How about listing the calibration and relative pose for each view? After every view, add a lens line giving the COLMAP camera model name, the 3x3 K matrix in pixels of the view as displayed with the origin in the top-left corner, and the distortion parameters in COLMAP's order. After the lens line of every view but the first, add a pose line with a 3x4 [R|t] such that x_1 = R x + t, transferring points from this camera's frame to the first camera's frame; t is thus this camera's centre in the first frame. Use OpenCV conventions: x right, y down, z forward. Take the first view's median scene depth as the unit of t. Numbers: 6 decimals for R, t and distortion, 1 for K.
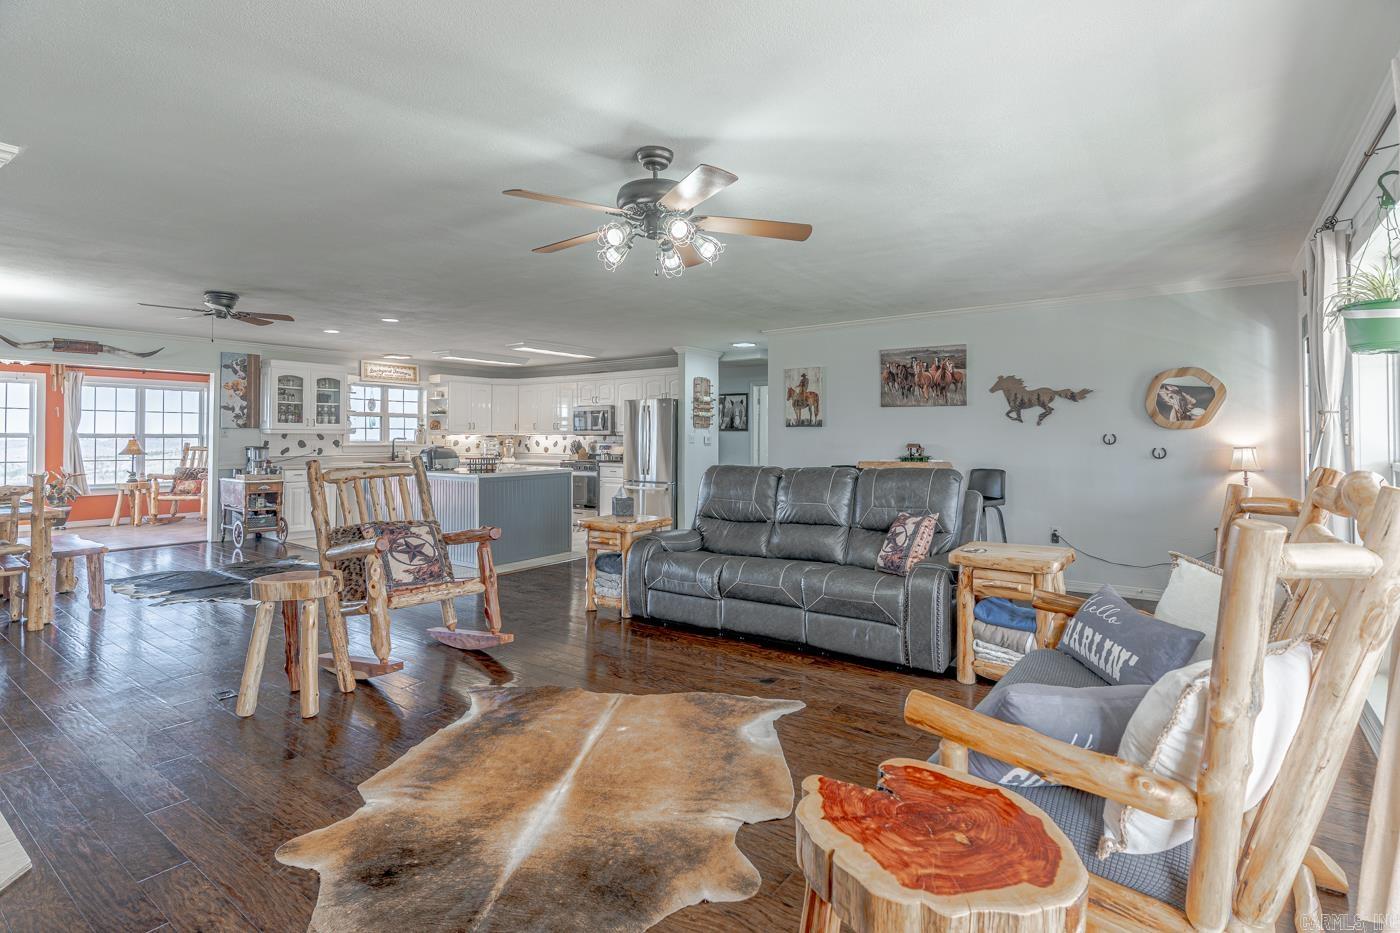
lens RADIAL K [[683.9, 0, 699.4], [0, 683.9, 425.4], [0, 0, 1]] dist [-0.003050, 0.000027]
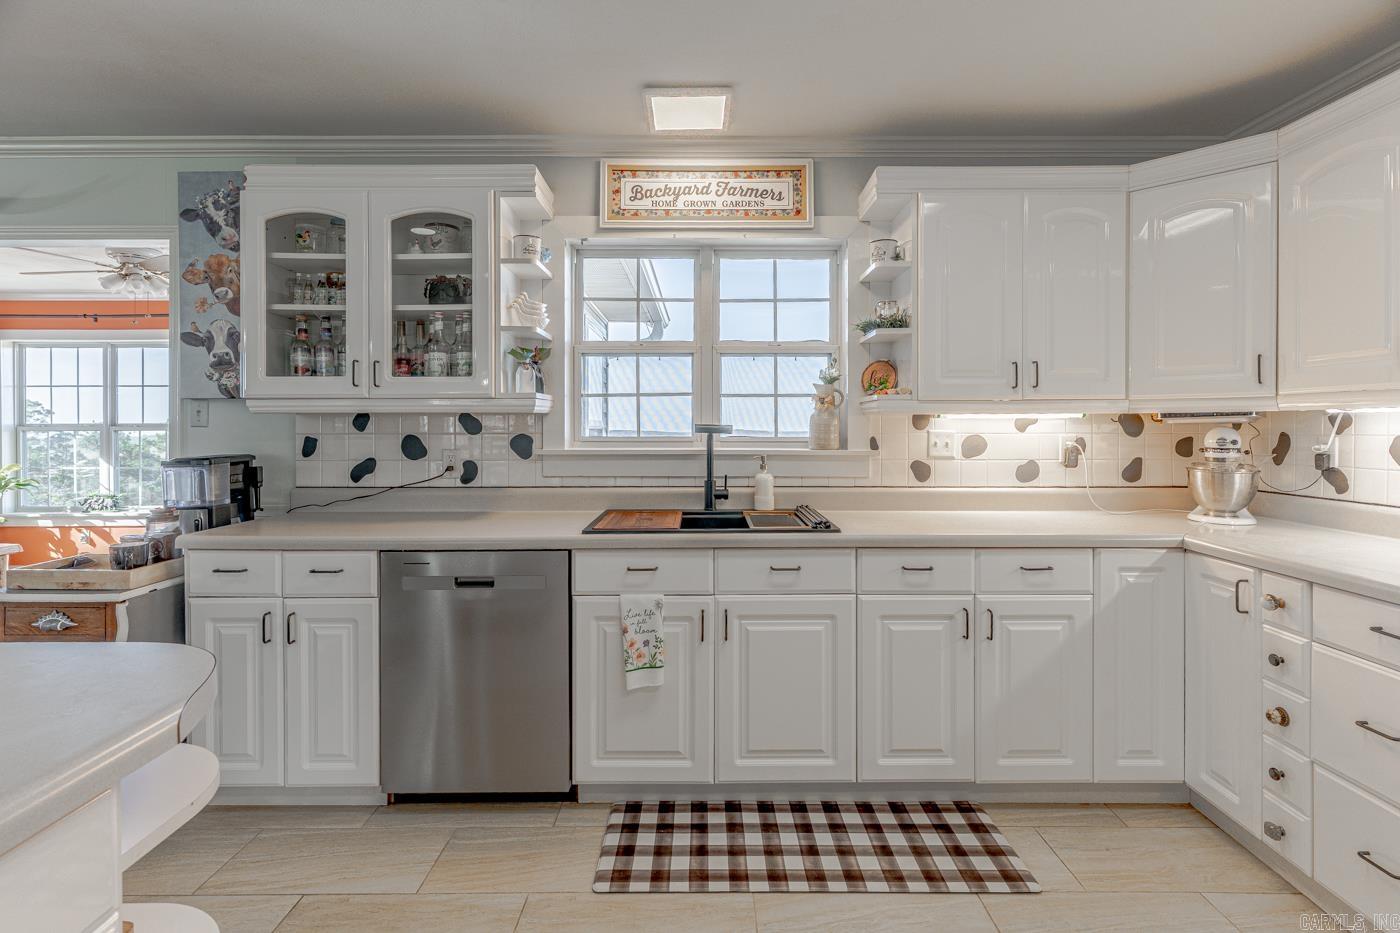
lens RADIAL K [[681.1, 0, 702.4], [0, 681.1, 429.7], [0, 0, 1]] dist [0.001790, 0.000183]
pose [[0.600737, -0.002679, -0.799442, -0.258915], [0.018202, 0.999781, 0.010328, 0.018587], [0.799240, -0.020756, 0.600654, 0.934156]]
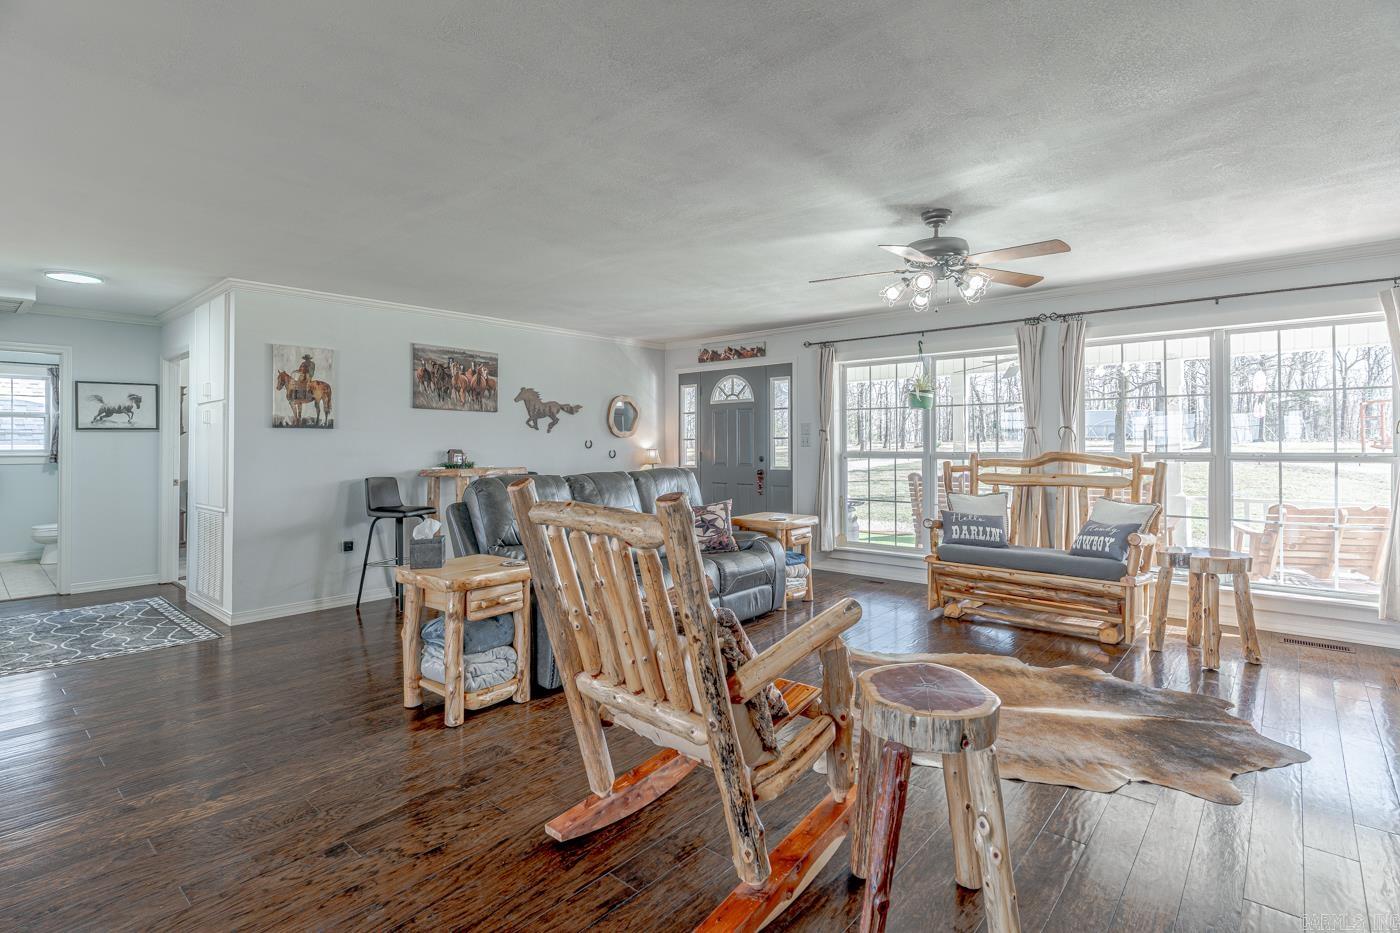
lens RADIAL K [[681.1, 0, 702.4], [0, 681.1, 429.7], [0, 0, 1]] dist [0.001790, 0.000183]
pose [[0.079717, 0.022181, 0.996571, -0.424066], [-0.015417, 0.999660, -0.021016, 0.009755], [-0.996698, -0.013689, 0.080032, 0.418115]]
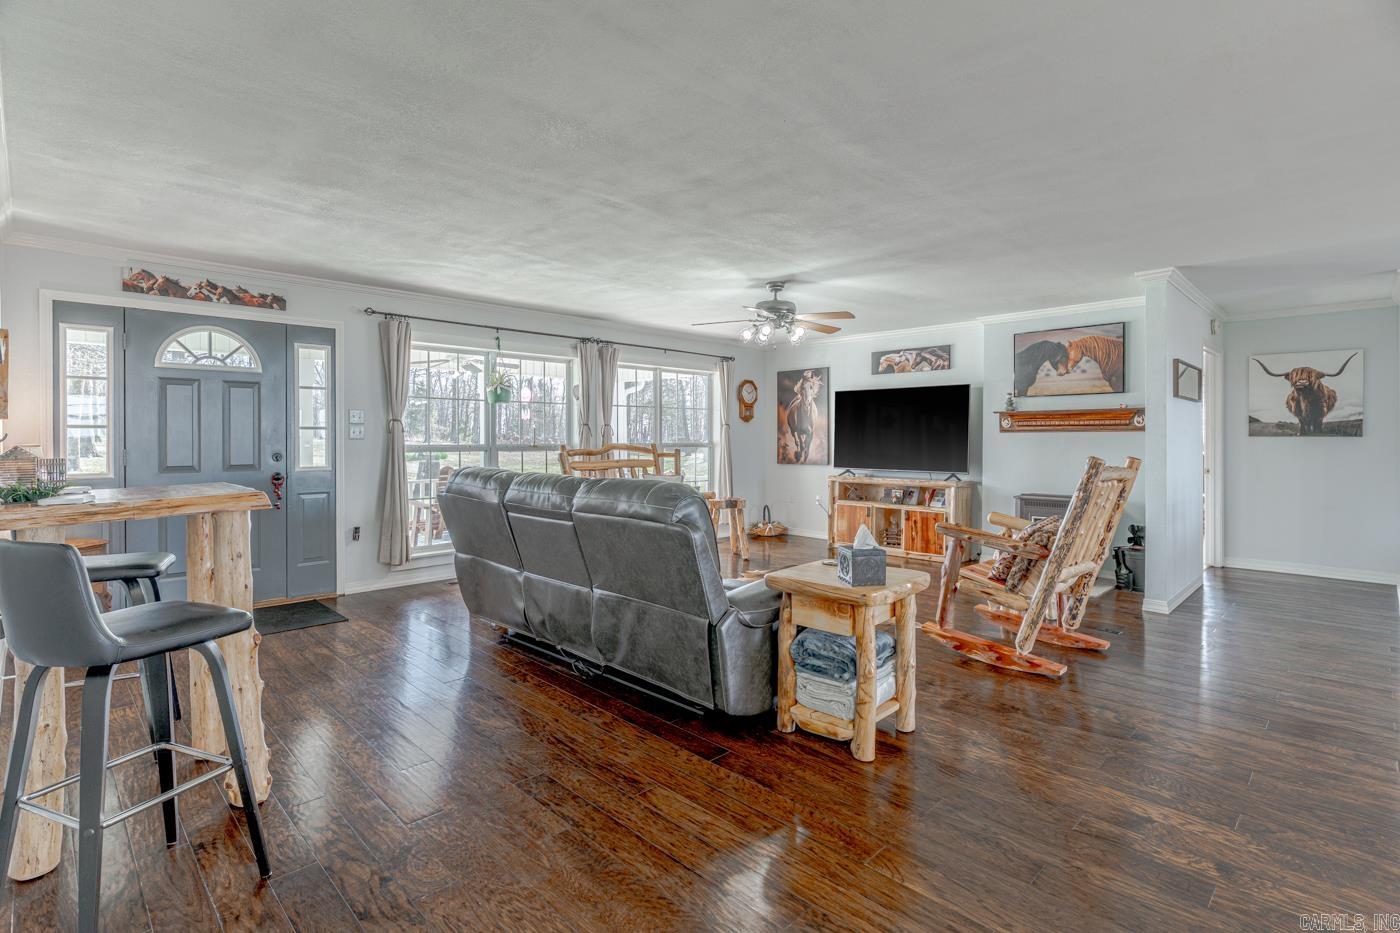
lens RADIAL K [[668.3, 0, 692.5], [0, 668.3, 437.7], [0, 0, 1]] dist [-0.000211, 0.000234]
pose [[-0.987719, -0.001334, 0.156233, -0.041211], [-0.004082, 0.999843, -0.017271, 0.018395], [-0.156185, -0.017696, -0.987569, 0.899522]]
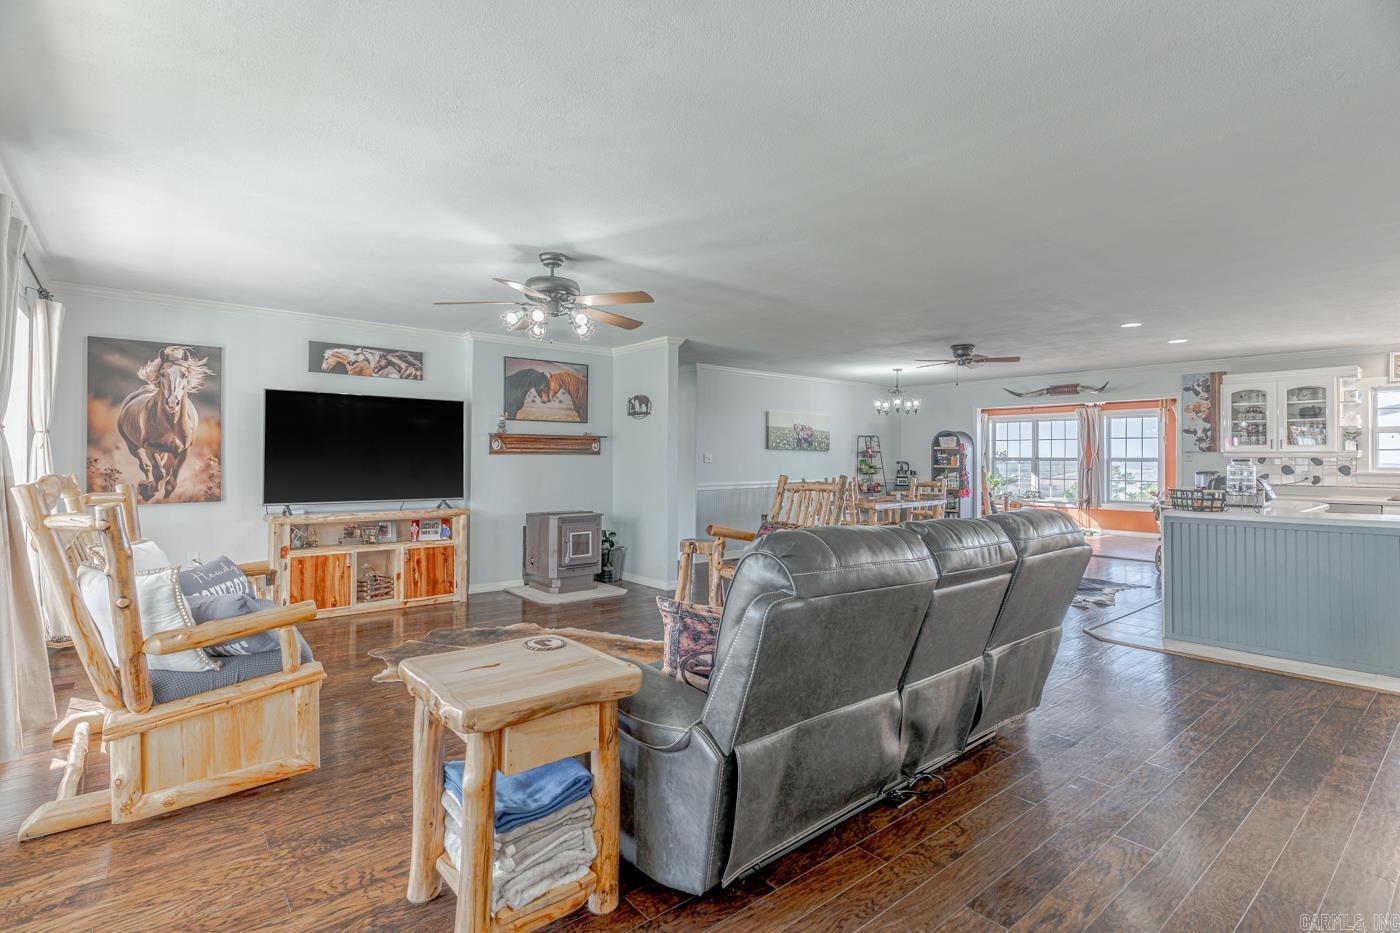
lens RADIAL K [[664.6, 0, 689.2], [0, 664.6, 448.7], [0, 0, 1]] dist [0.000124, -0.000373]
pose [[-0.244243, -0.016171, -0.969579, 0.375450], [0.011223, 0.999747, -0.019501, 0.009041], [0.969649, -0.015644, -0.244000, 0.505954]]
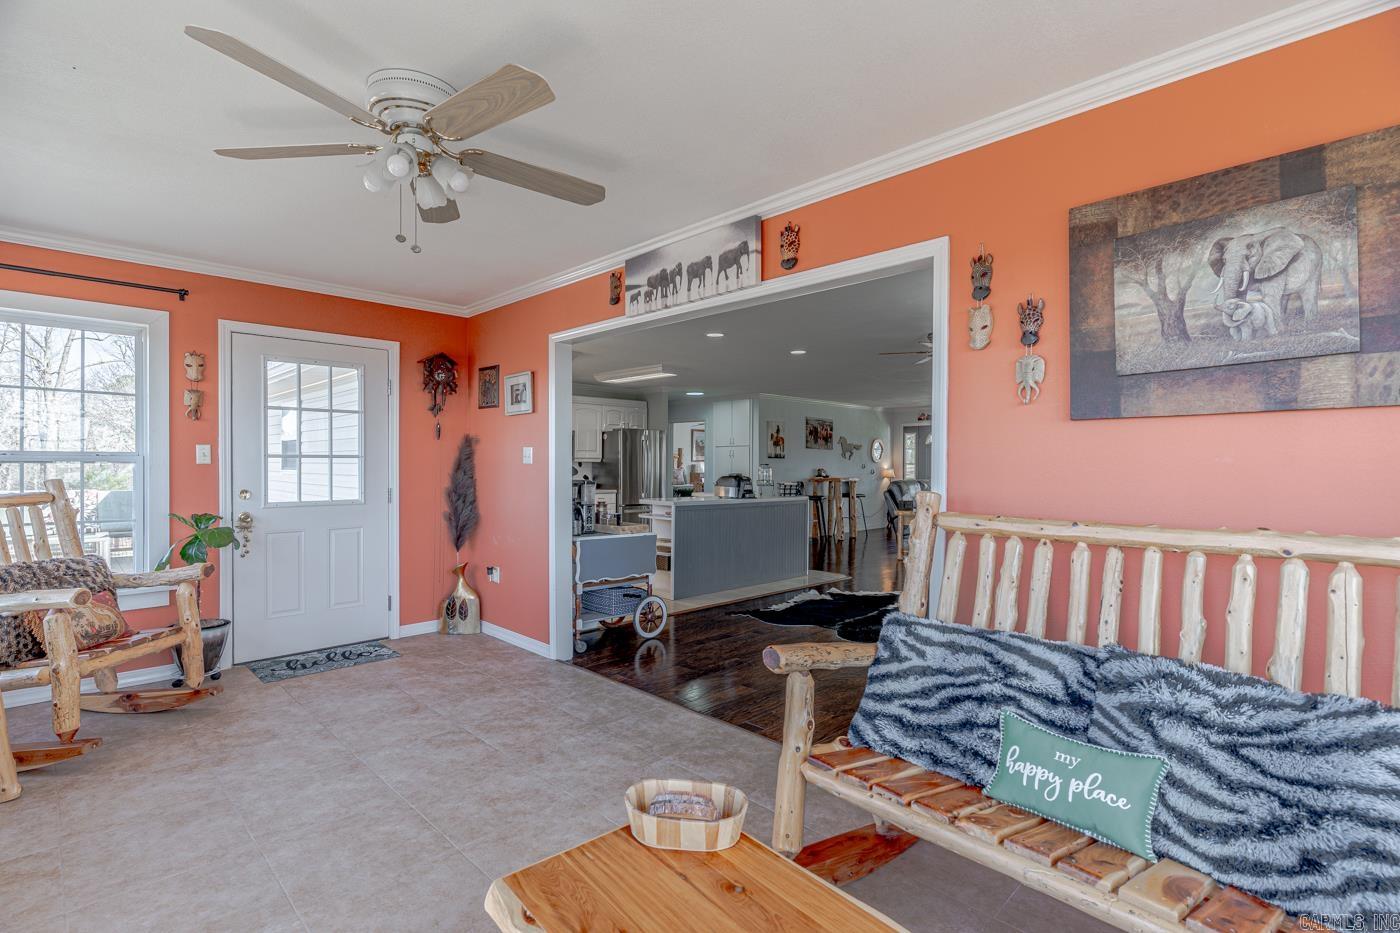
lens RADIAL K [[664.6, 0, 689.2], [0, 664.6, 448.7], [0, 0, 1]] dist [0.000124, -0.000373]
pose [[0.156805, 0.023513, 0.987350, -1.124182], [-0.023536, 0.999522, -0.020065, 0.012184], [-0.987349, -0.020092, 0.157283, 0.765453]]
